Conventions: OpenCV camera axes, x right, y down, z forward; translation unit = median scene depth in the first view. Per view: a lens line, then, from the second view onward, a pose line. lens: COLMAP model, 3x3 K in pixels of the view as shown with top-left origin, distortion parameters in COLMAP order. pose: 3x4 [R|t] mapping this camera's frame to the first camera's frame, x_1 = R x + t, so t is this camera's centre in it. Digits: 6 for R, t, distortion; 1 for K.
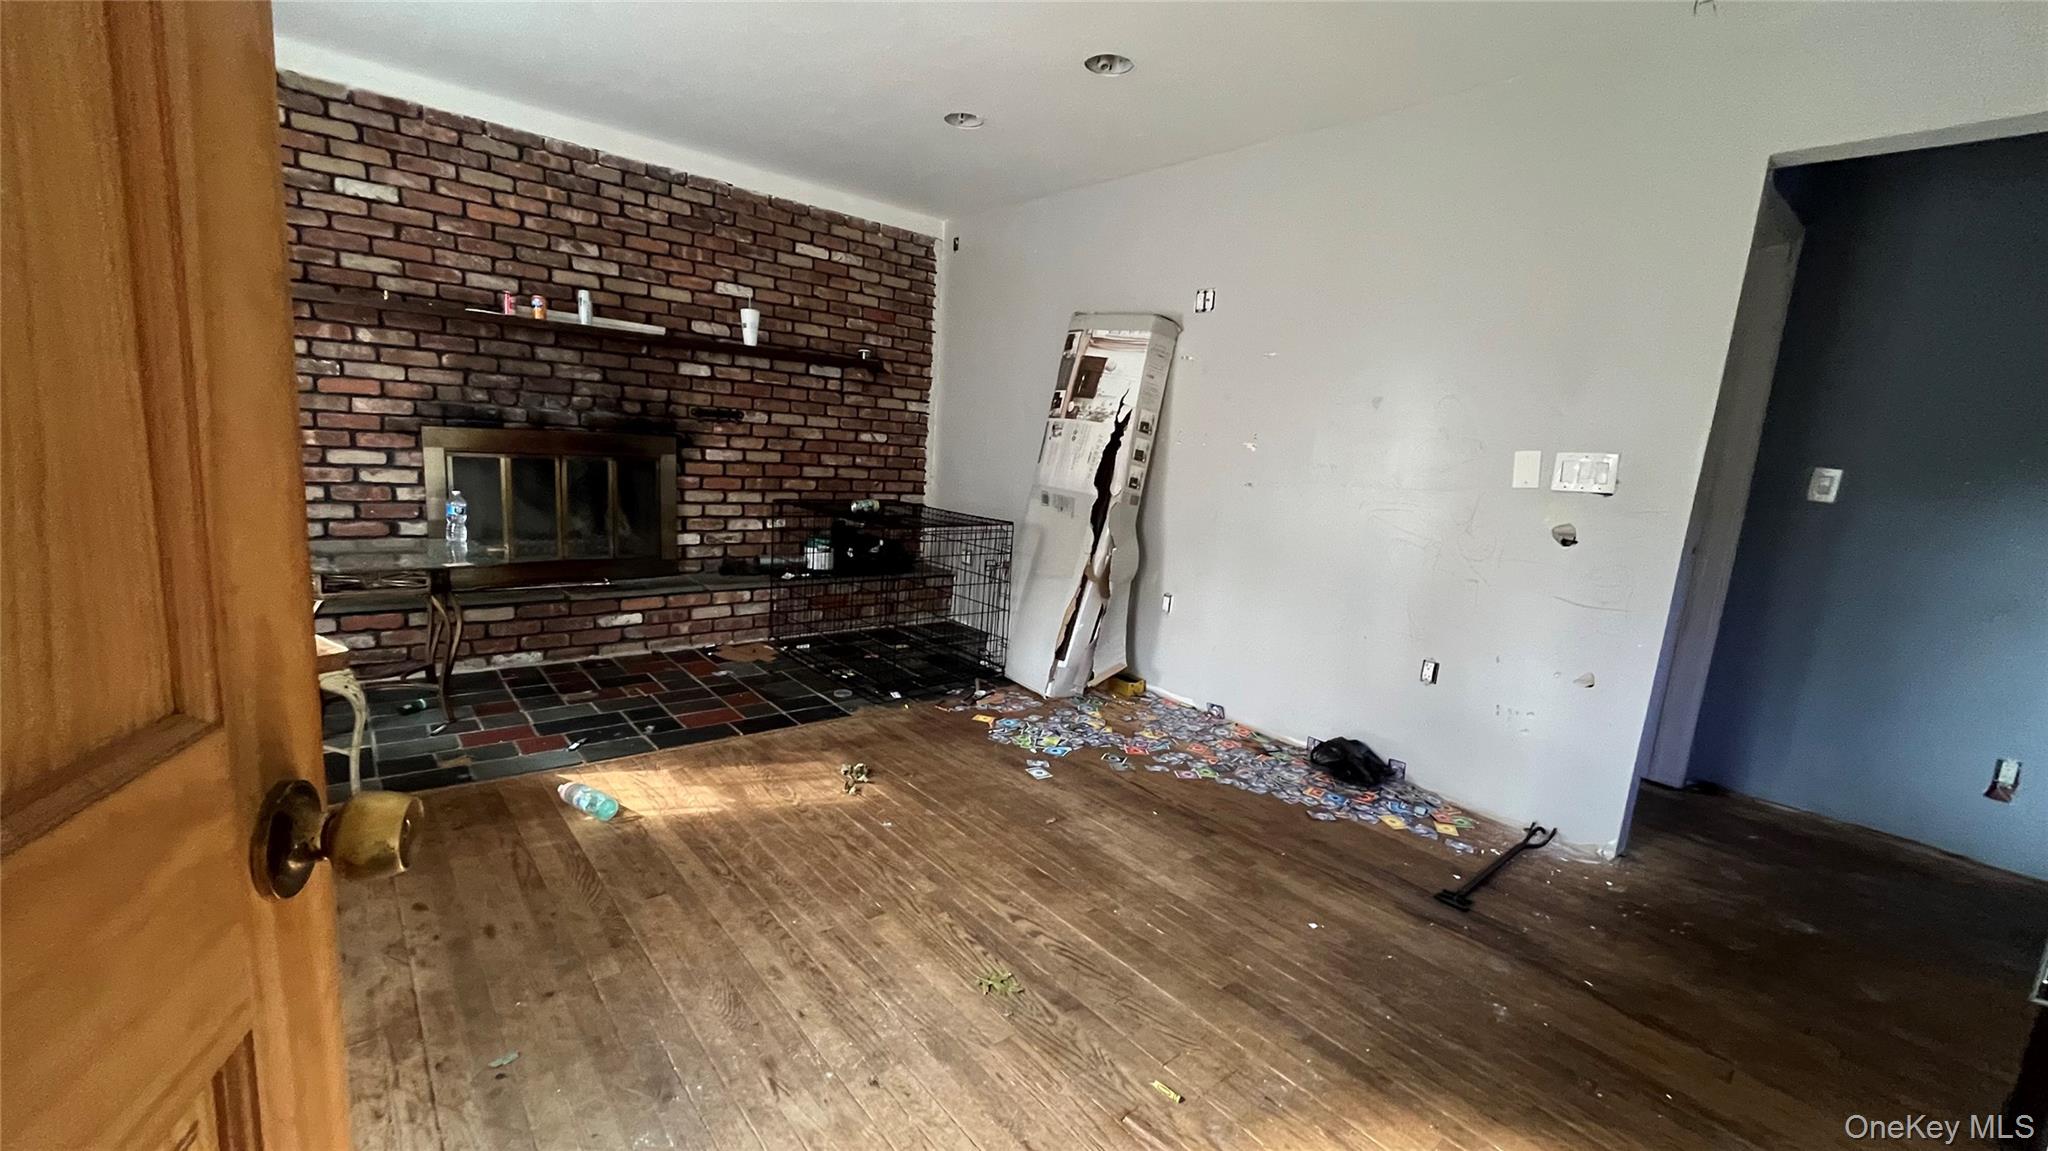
lens RADIAL K [[827.0, 0, 1024.0], [0, 827.0, 575.5], [0, 0, 1]] dist [-0.000718, -0.000227]
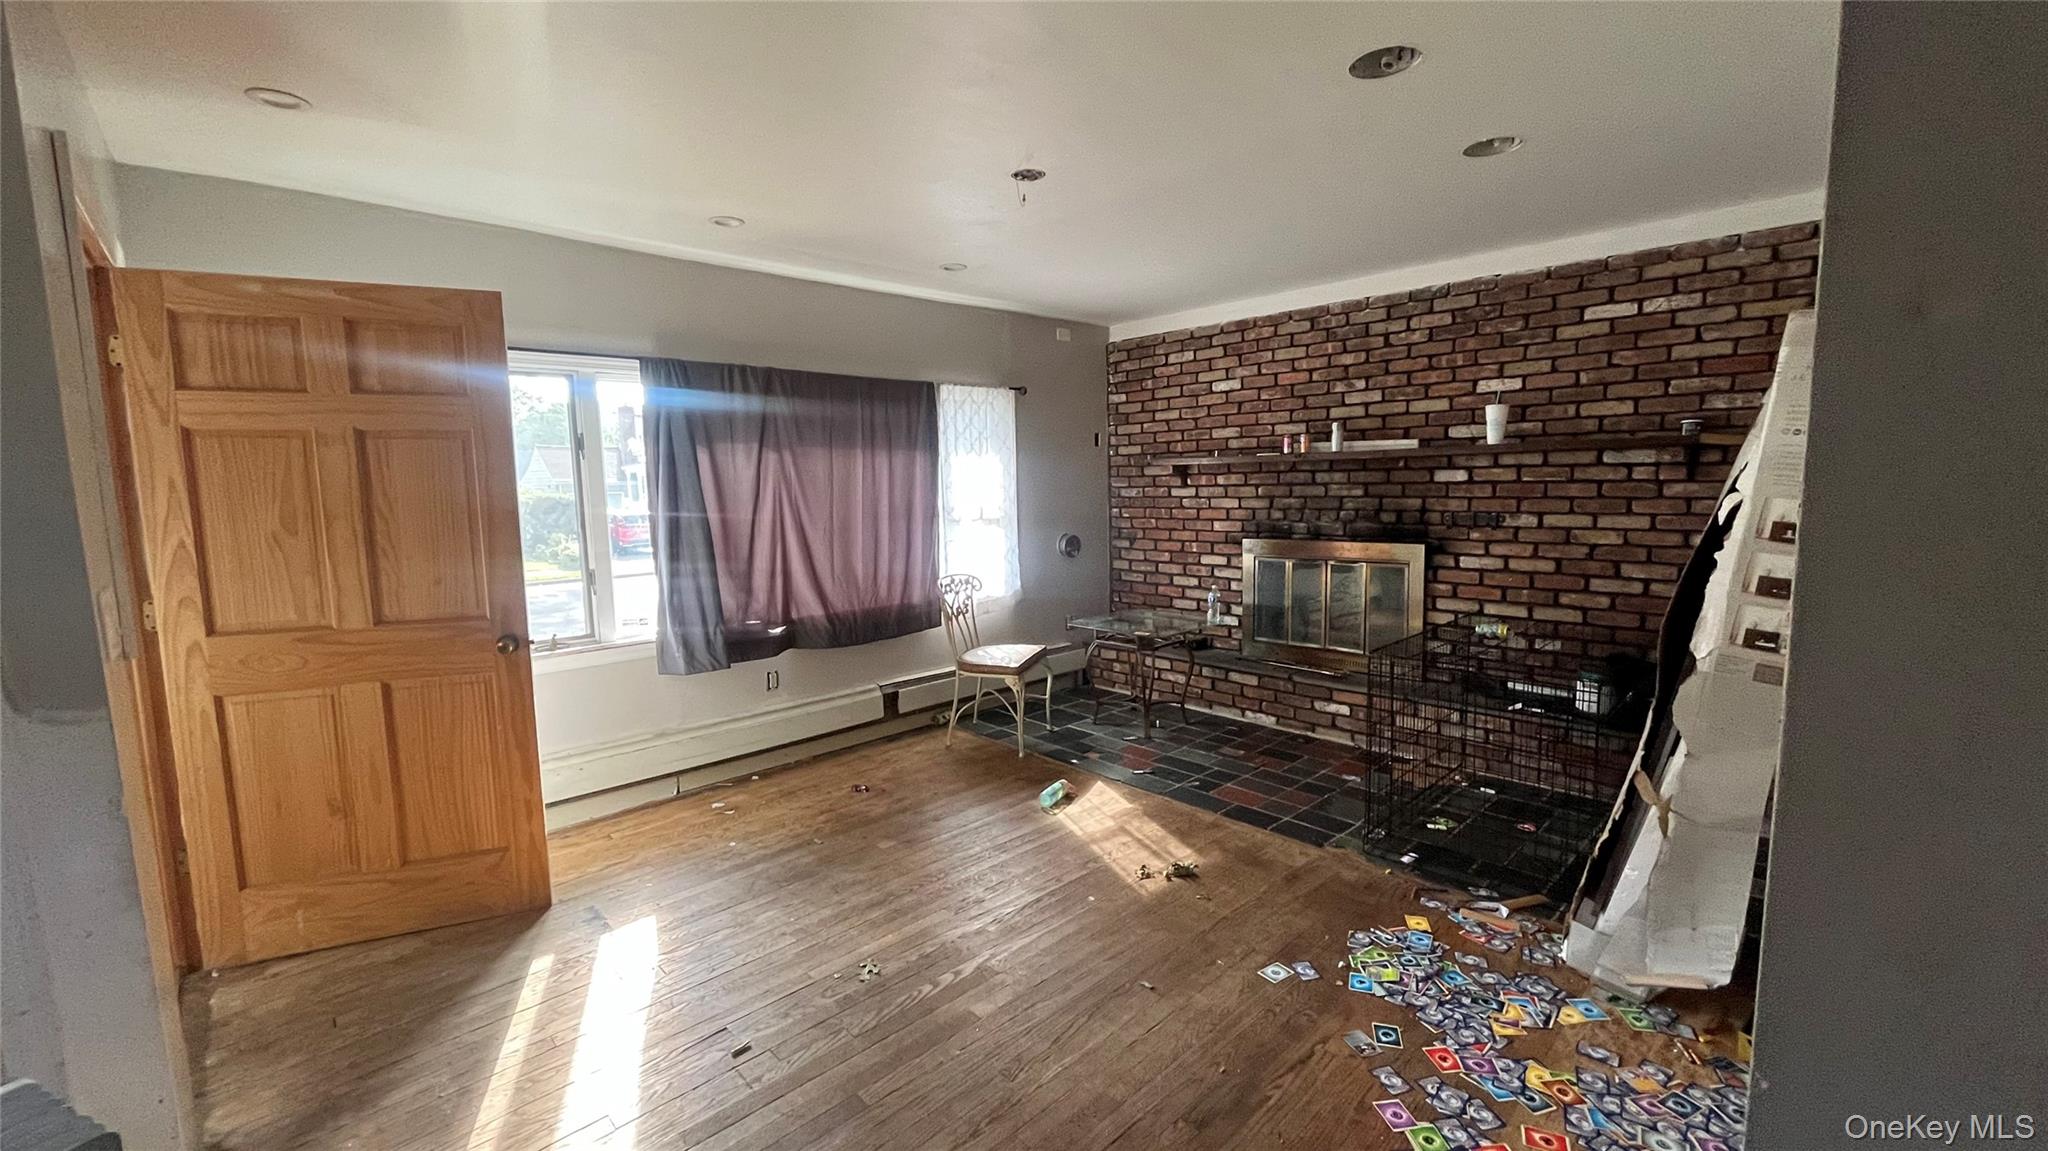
lens RADIAL K [[827.0, 0, 1024.0], [0, 827.0, 575.5], [0, 0, 1]] dist [-0.000718, -0.000227]
pose [[0.055970, 0.040700, -0.997603, 0.599175], [-0.141047, 0.989471, 0.032454, -0.101226], [0.988419, 0.138893, 0.061121, 0.500171]]
